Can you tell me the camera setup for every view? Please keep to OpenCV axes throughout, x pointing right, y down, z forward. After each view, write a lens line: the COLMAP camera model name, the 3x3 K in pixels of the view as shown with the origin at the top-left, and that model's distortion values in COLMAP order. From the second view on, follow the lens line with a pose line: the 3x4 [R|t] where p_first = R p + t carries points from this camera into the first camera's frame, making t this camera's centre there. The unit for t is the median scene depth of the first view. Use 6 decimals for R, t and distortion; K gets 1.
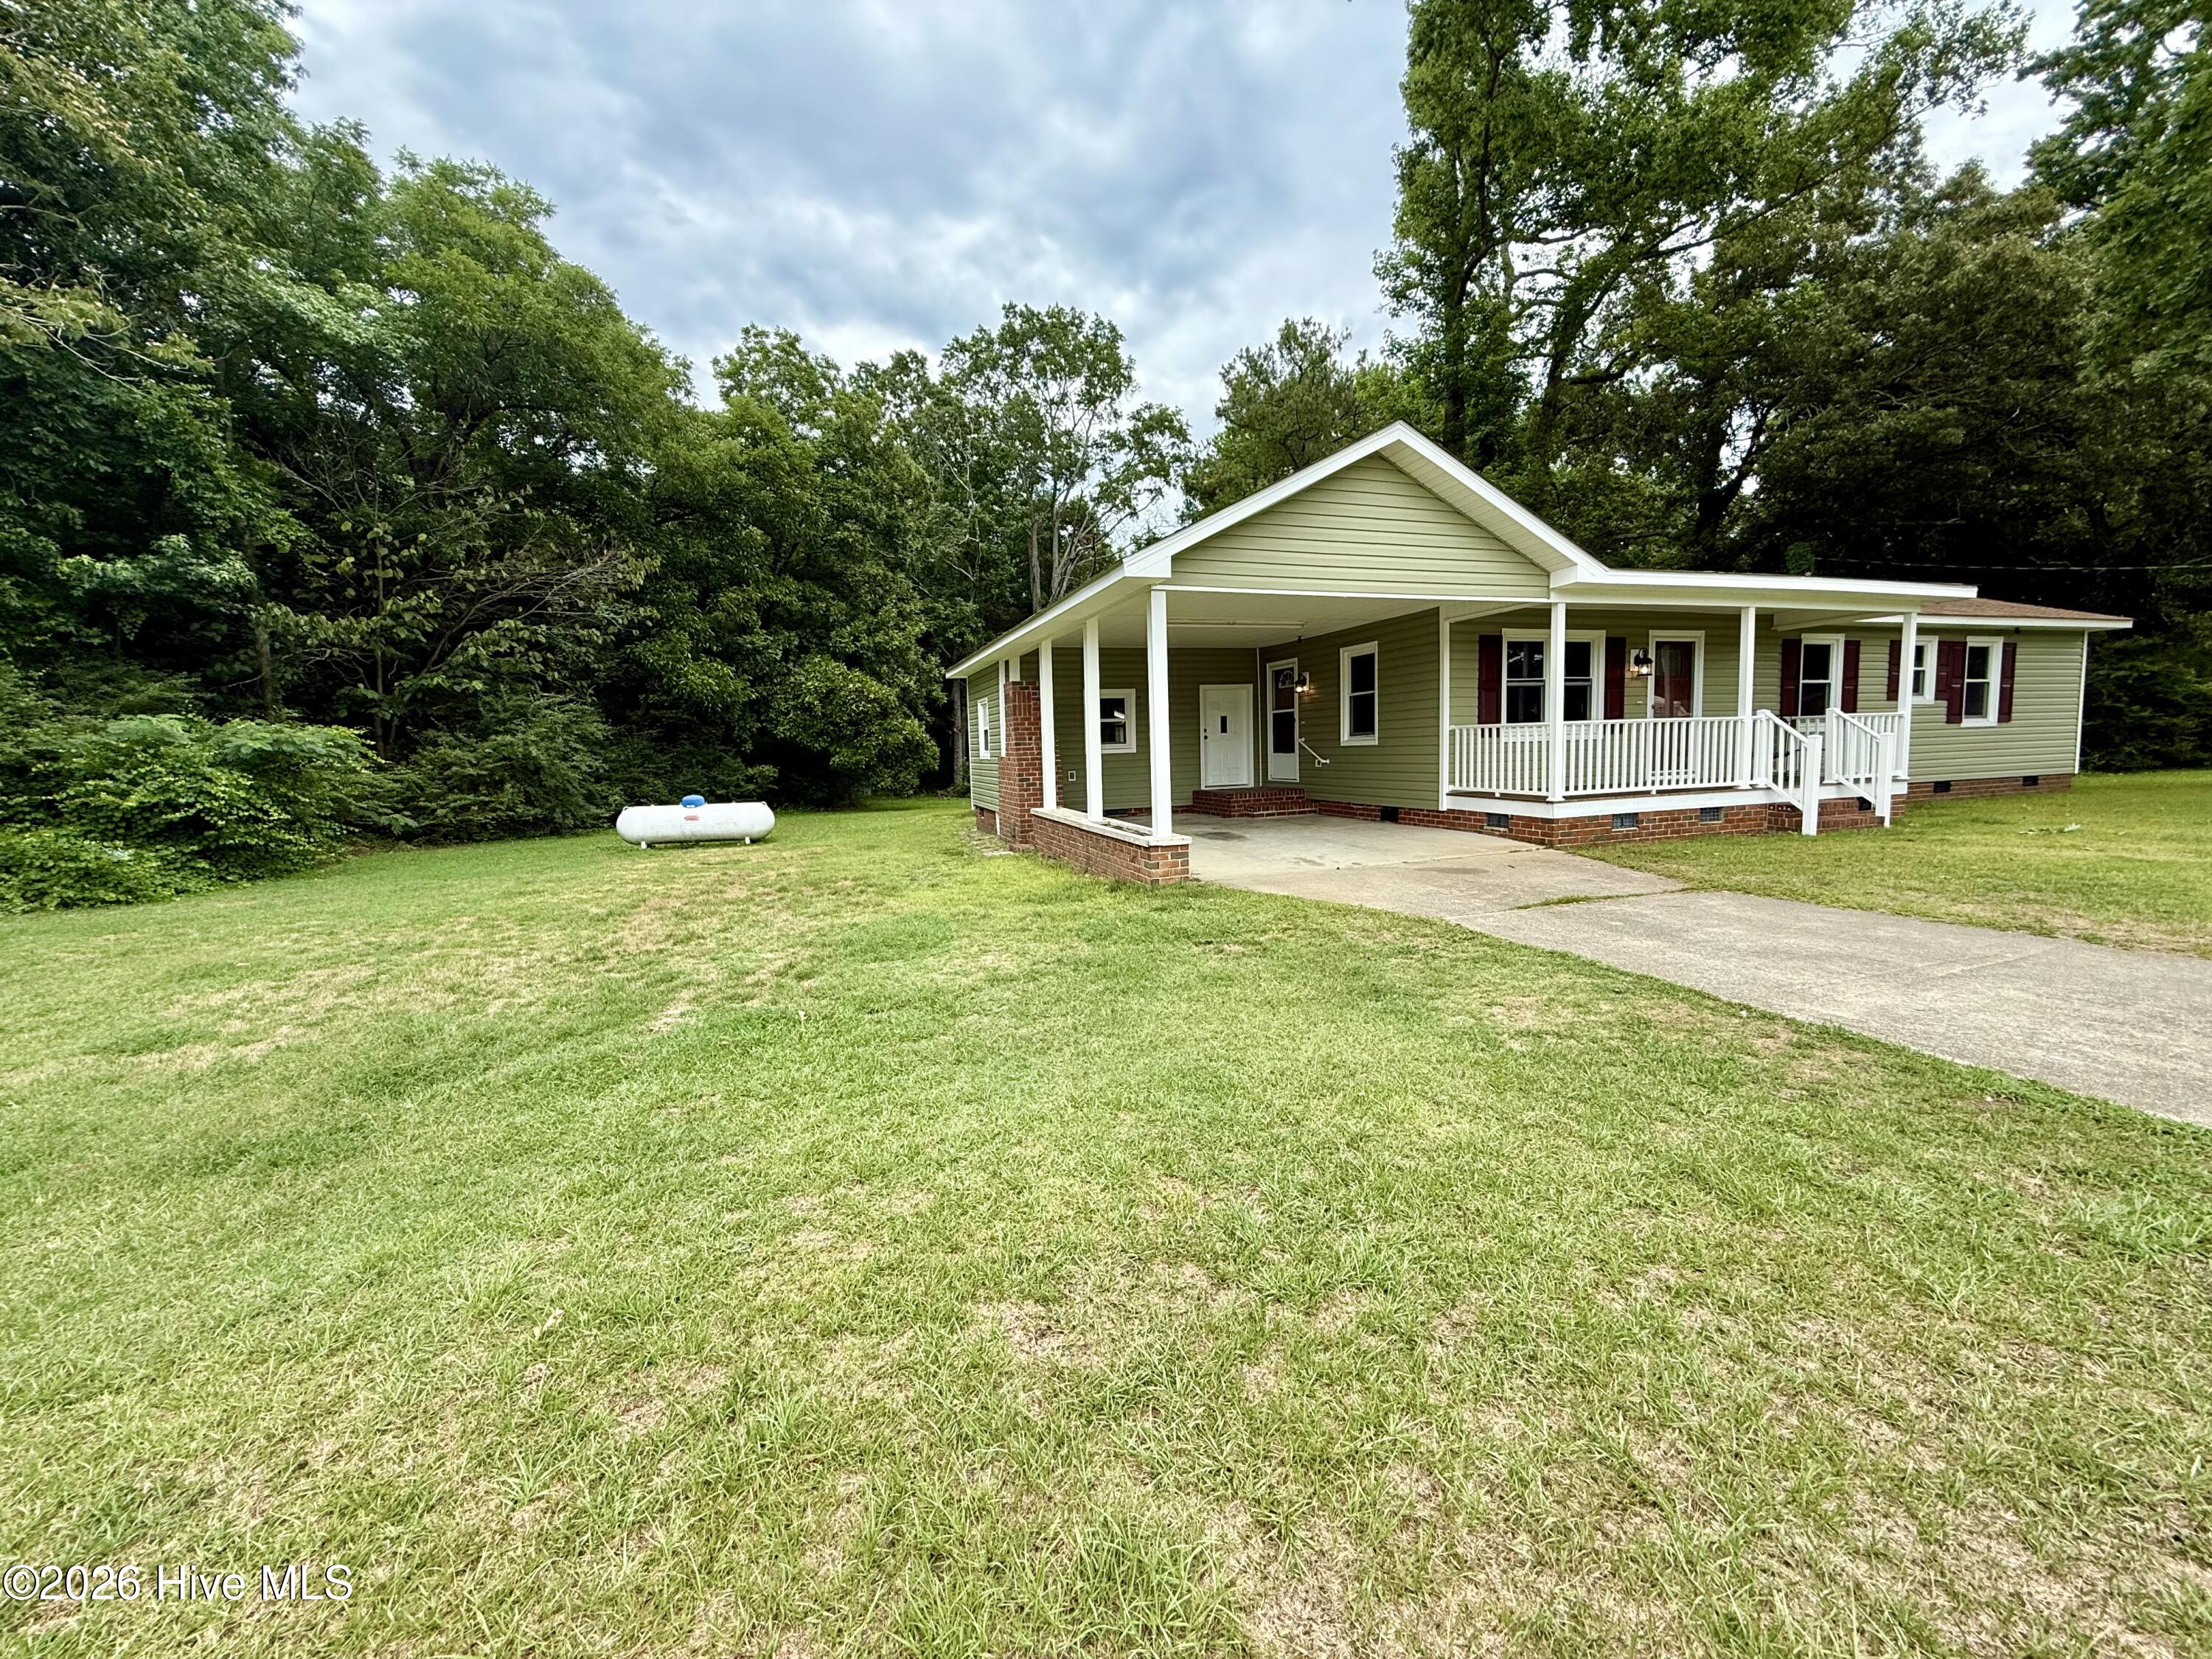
lens RADIAL K [[881.5, 0, 1098.9], [0, 881.5, 828.7], [0, 0, 1]] dist [-0.000601, 0.000629]
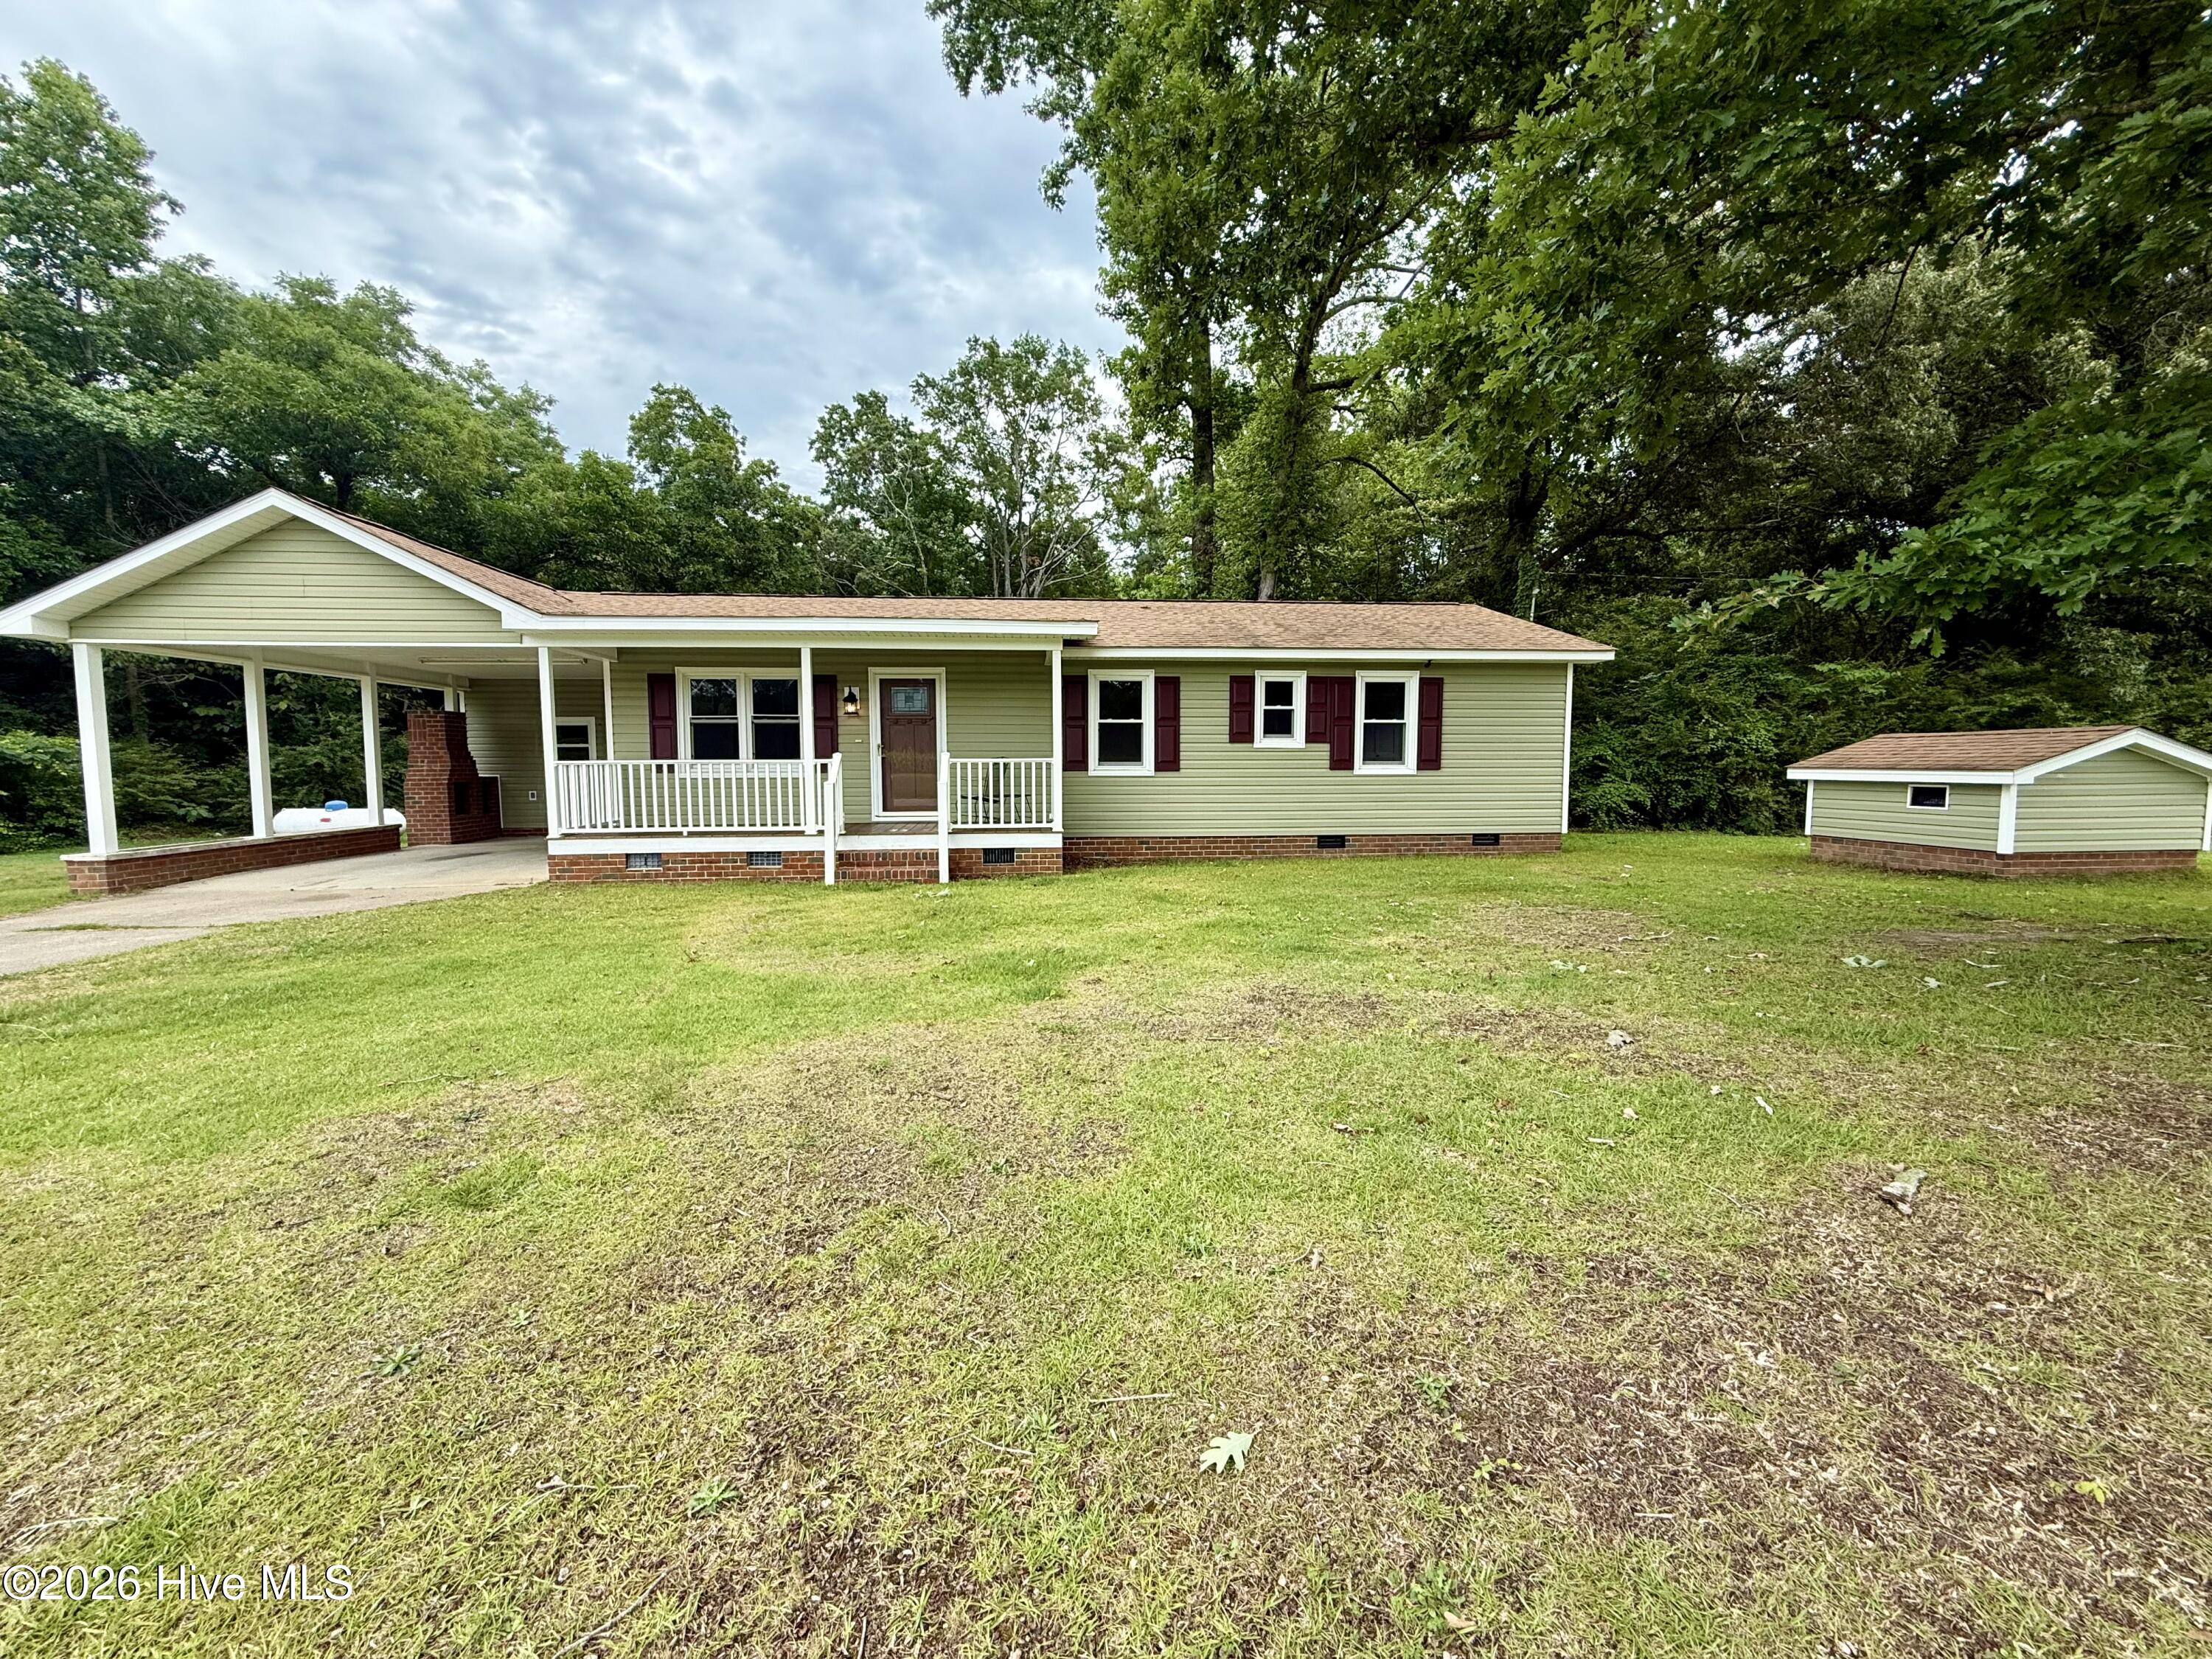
lens RADIAL K [[881.5, 0, 1098.9], [0, 881.5, 828.7], [0, 0, 1]] dist [-0.000601, 0.000629]
pose [[0.974173, 0.042375, -0.221790, 0.944579], [-0.045809, 0.998896, -0.010362, -0.041899], [0.221106, 0.020255, 0.975039, 0.096057]]
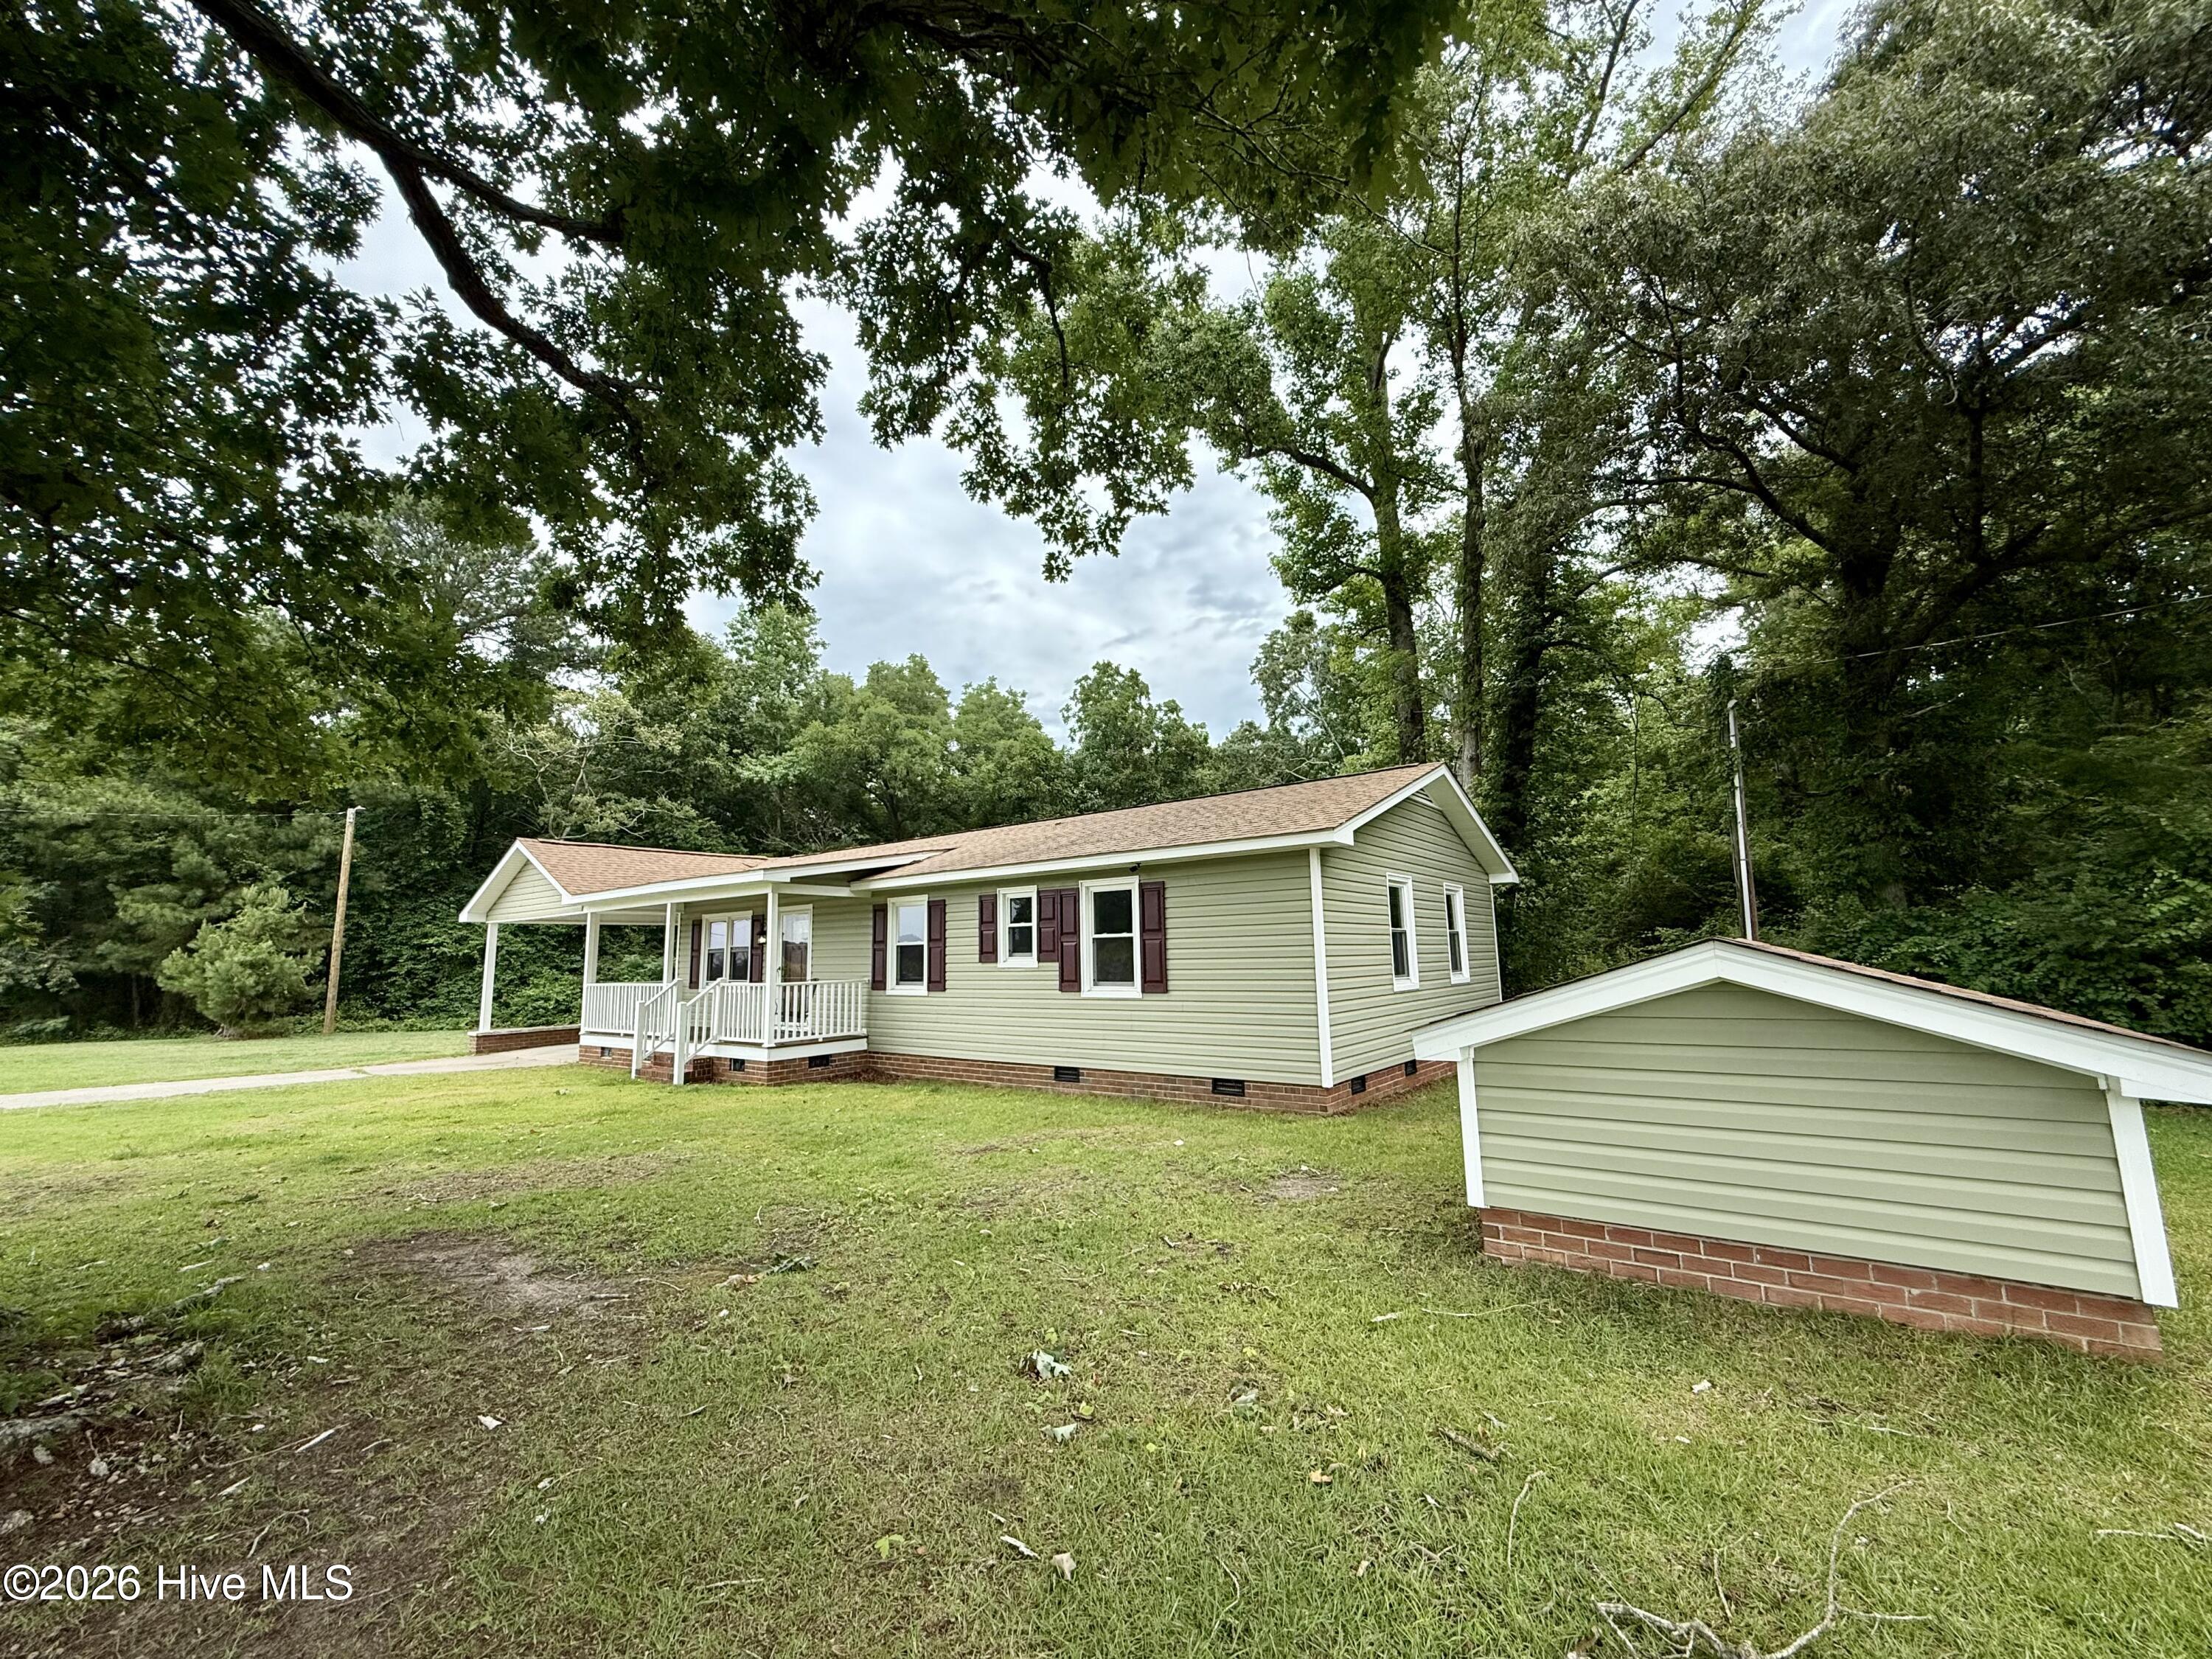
lens RADIAL K [[881.5, 0, 1098.9], [0, 881.5, 828.7], [0, 0, 1]] dist [-0.000601, 0.000629]
pose [[0.562219, -0.101581, -0.820726, 1.663451], [-0.073051, 0.982448, -0.171640, -0.131418], [0.823756, 0.156454, 0.544930, 0.580512]]
